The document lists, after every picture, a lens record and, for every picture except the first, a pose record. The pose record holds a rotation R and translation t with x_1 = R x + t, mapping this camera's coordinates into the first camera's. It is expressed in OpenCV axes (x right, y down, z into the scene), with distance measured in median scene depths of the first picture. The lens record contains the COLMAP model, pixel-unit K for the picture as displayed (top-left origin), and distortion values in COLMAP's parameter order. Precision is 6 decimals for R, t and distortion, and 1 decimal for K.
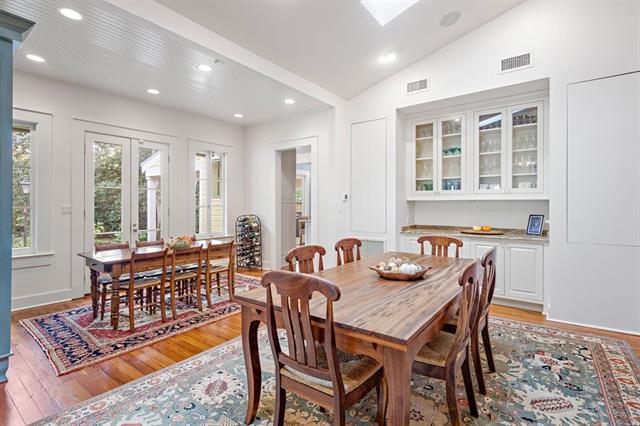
lens RADIAL K [[314.8, 0, 318.5], [0, 314.8, 206.4], [0, 0, 1]] dist [-0.019996, -0.000105]
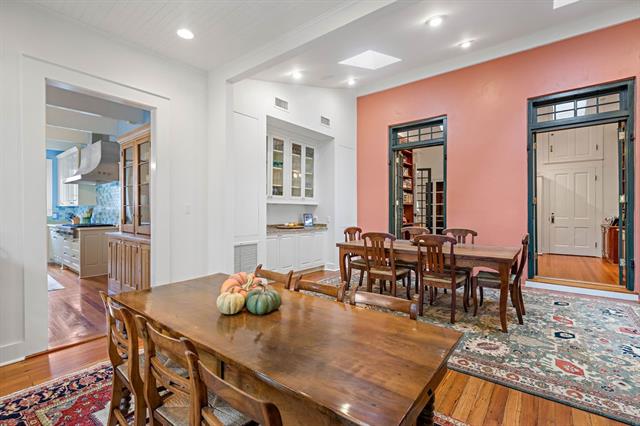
lens RADIAL K [[303.9, 0, 320.0], [0, 303.9, 213.0], [0, 0, 1]] dist [-0.000033, 0.000257]
pose [[-0.020946, -0.005825, 0.999764, -0.835733], [-0.004996, 0.999971, 0.005721, 0.009337], [-0.999768, -0.004875, -0.020974, 0.914302]]
